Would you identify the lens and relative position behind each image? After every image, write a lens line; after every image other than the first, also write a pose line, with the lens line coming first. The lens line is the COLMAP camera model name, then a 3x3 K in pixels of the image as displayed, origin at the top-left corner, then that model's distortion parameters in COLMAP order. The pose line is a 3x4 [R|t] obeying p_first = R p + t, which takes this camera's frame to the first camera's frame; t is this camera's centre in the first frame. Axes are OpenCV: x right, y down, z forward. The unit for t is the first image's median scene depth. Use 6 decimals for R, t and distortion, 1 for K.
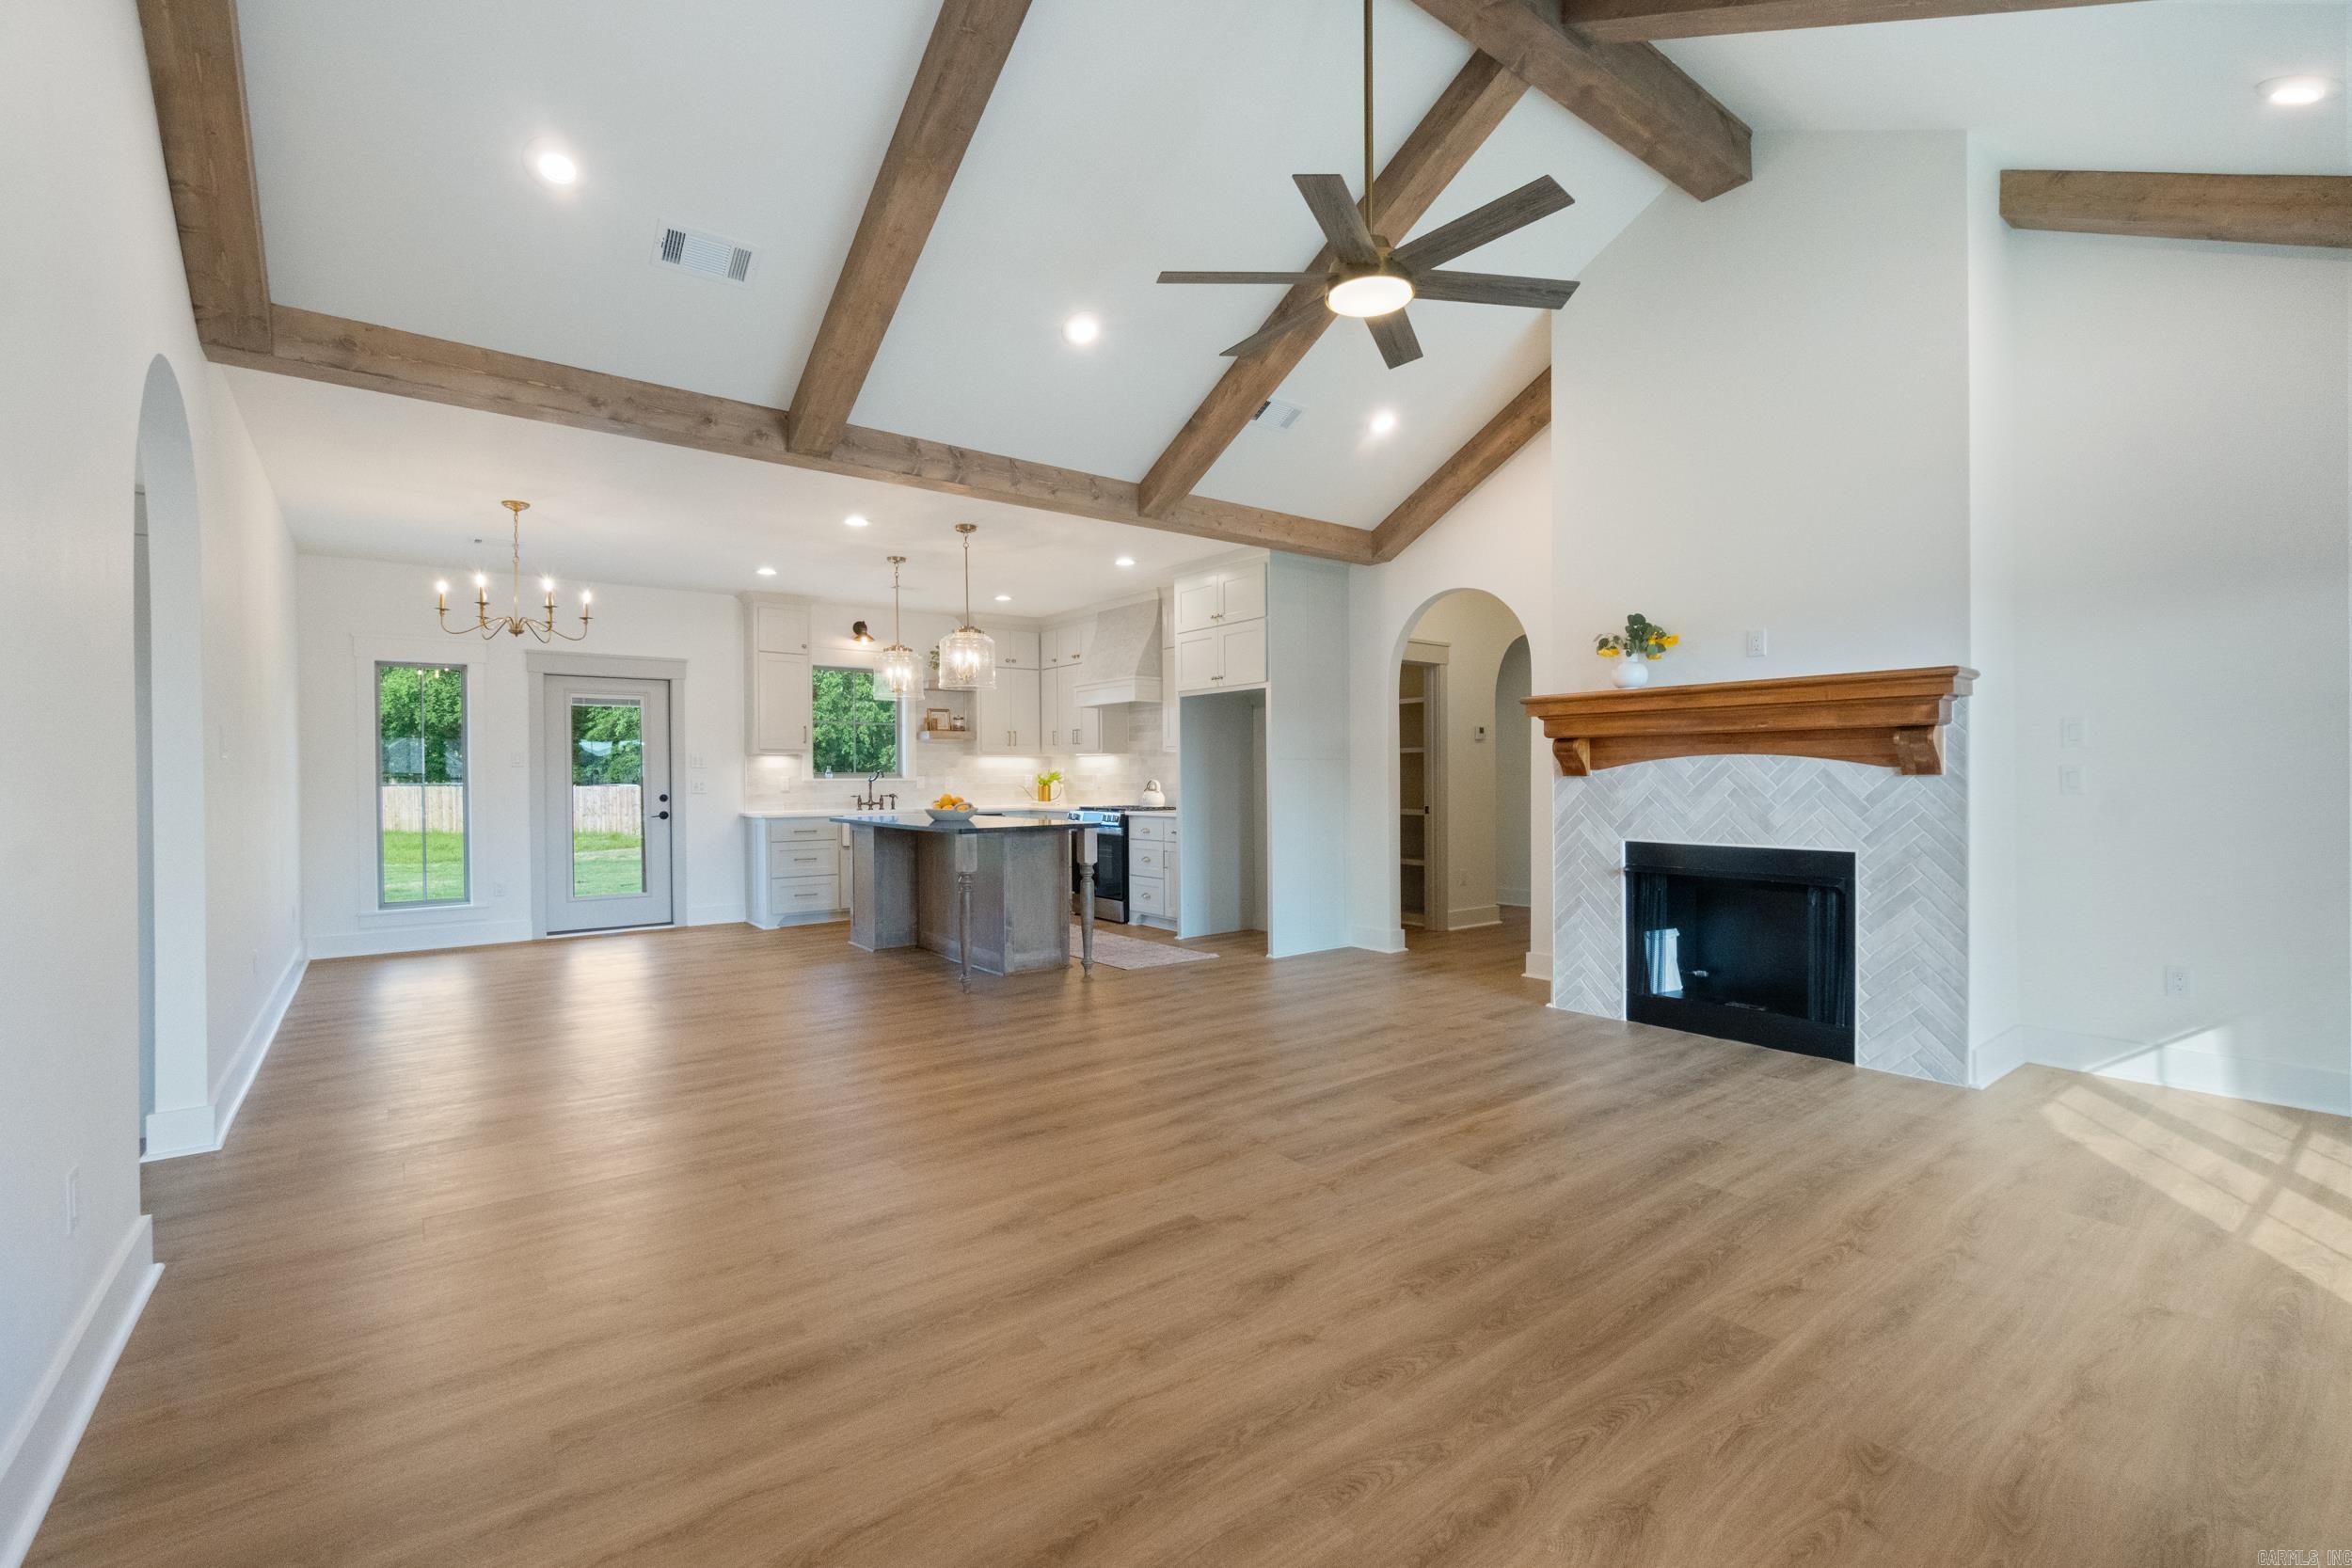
lens RADIAL K [[1017.3, 0, 1168.9], [0, 1017.3, 787.0], [0, 0, 1]] dist [-0.004366, 0.000880]
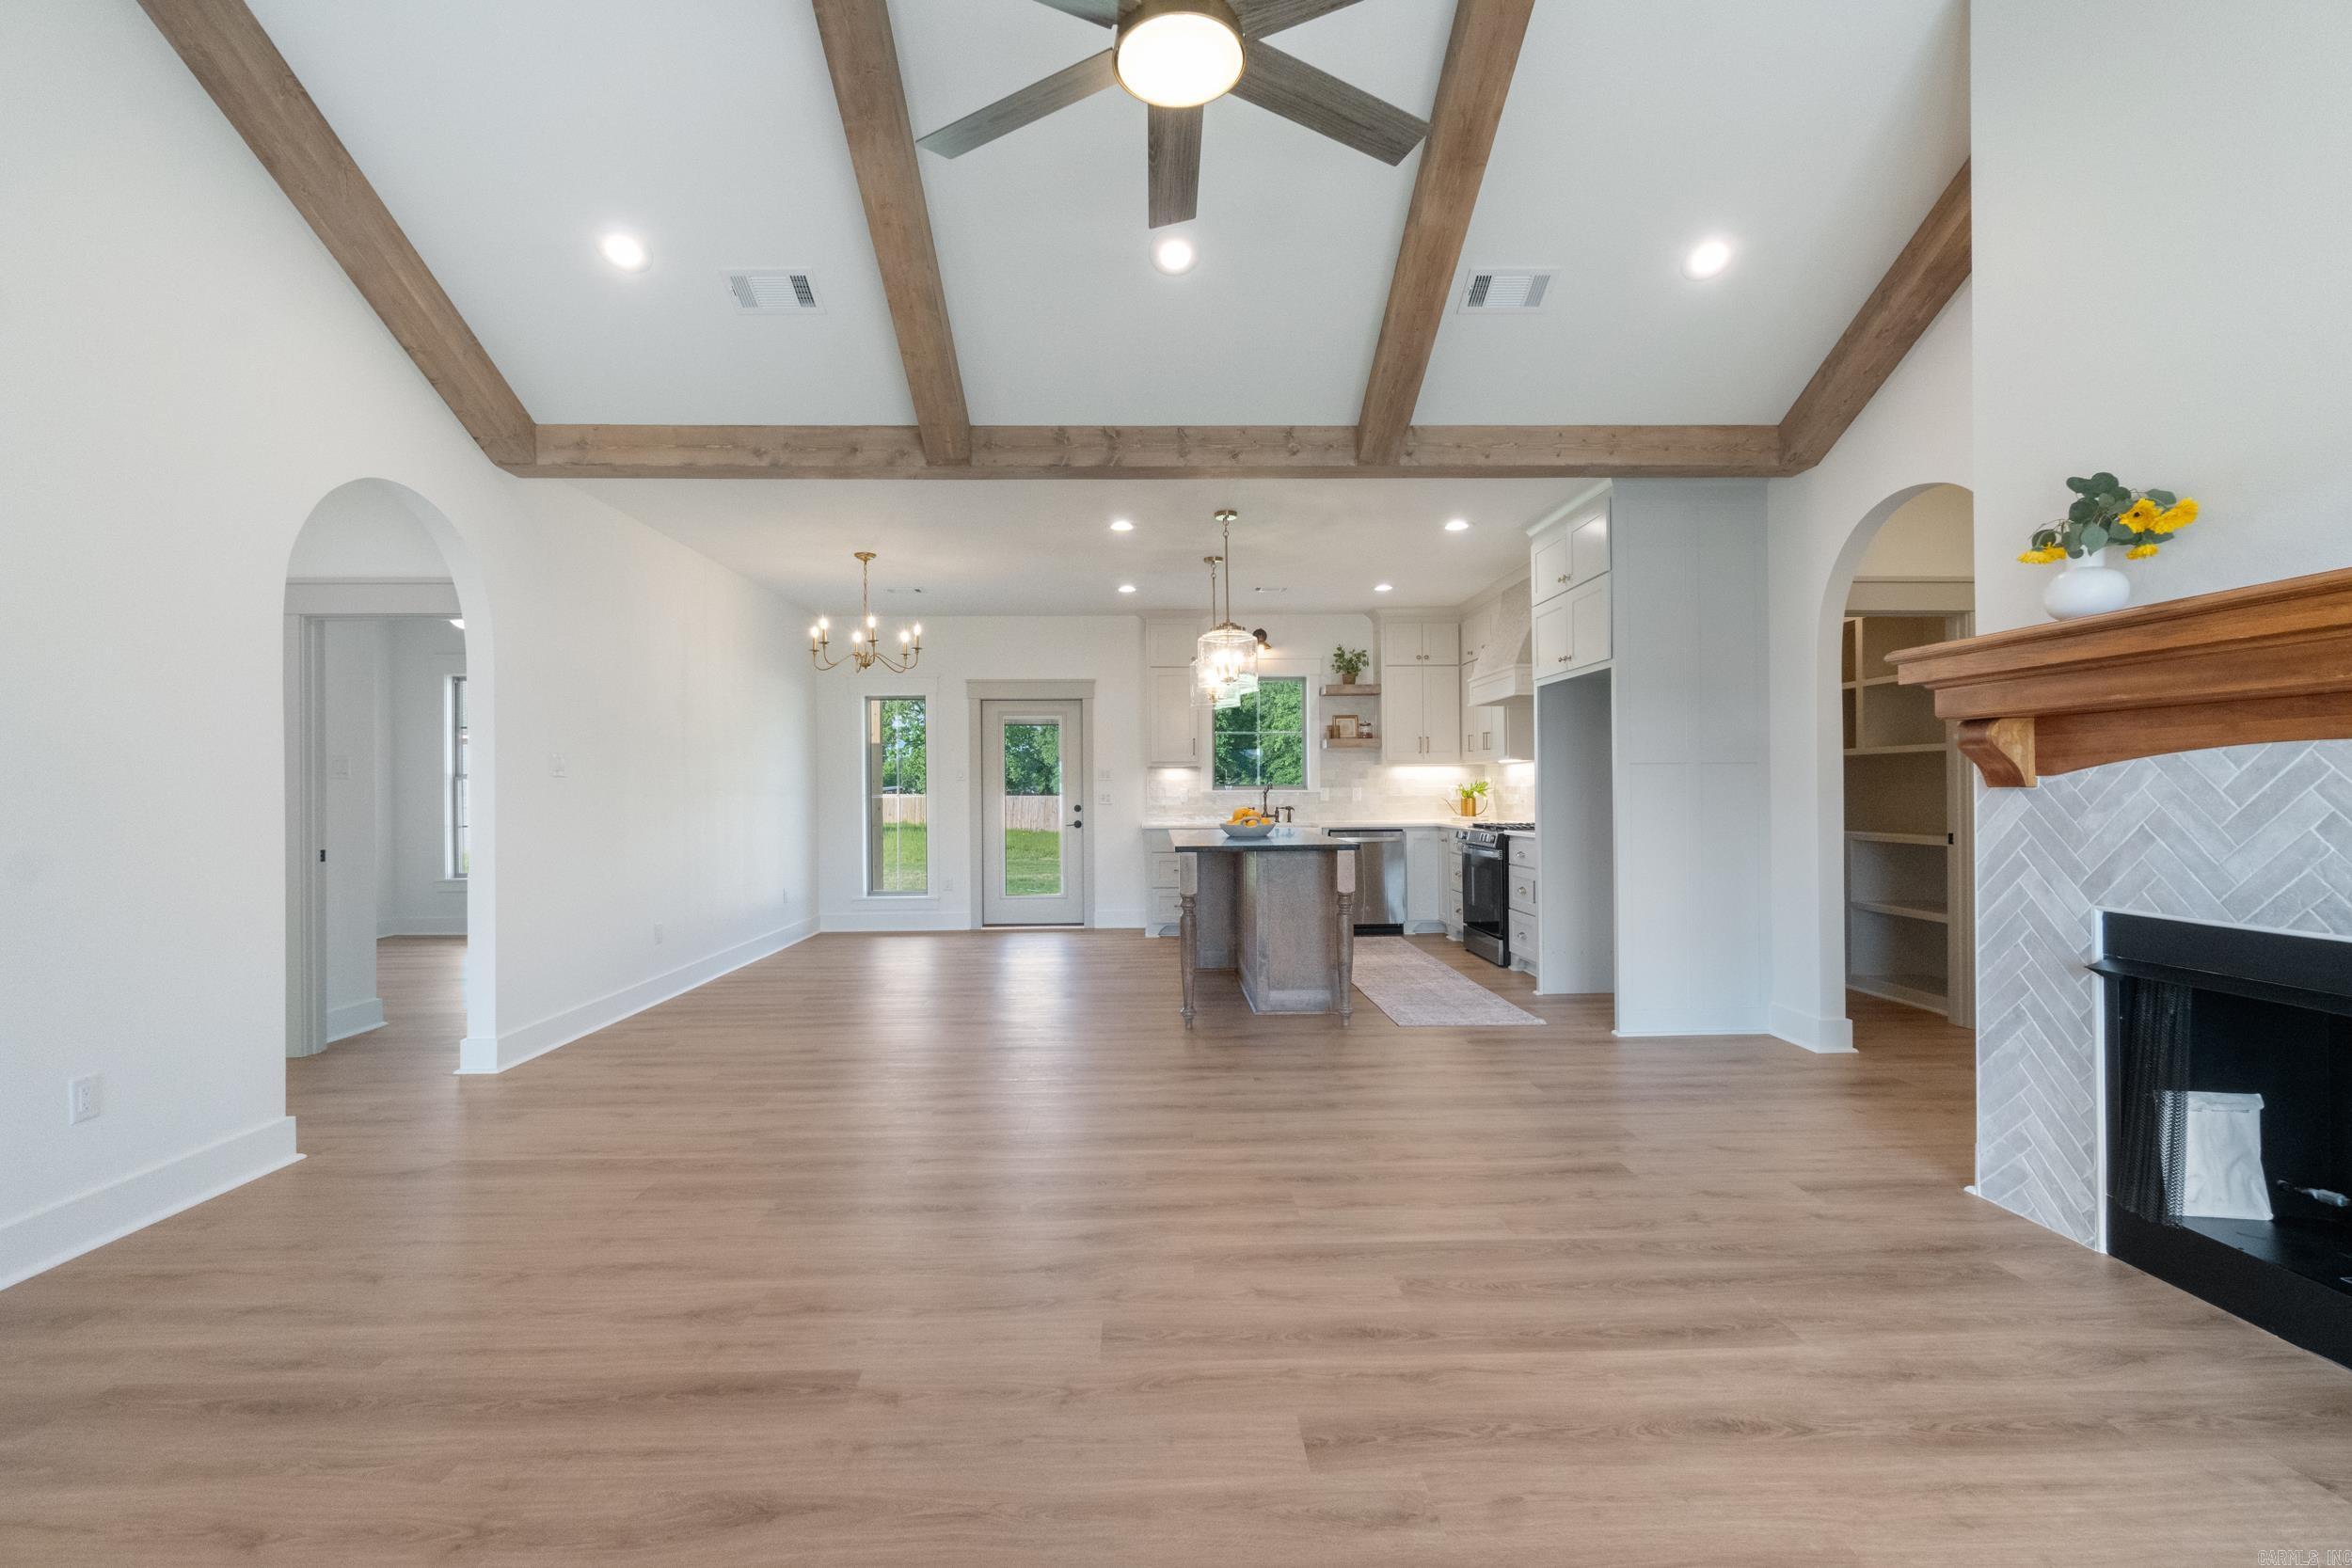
lens RADIAL K [[1021.8, 0, 1167.7], [0, 1021.8, 790.3], [0, 0, 1]] dist [-0.002409, 0.000102]
pose [[0.810252, -0.000476, -0.586082, 0.371396], [-0.003642, 0.999976, -0.005847, -0.004121], [0.586071, 0.006872, 0.810231, 0.295074]]
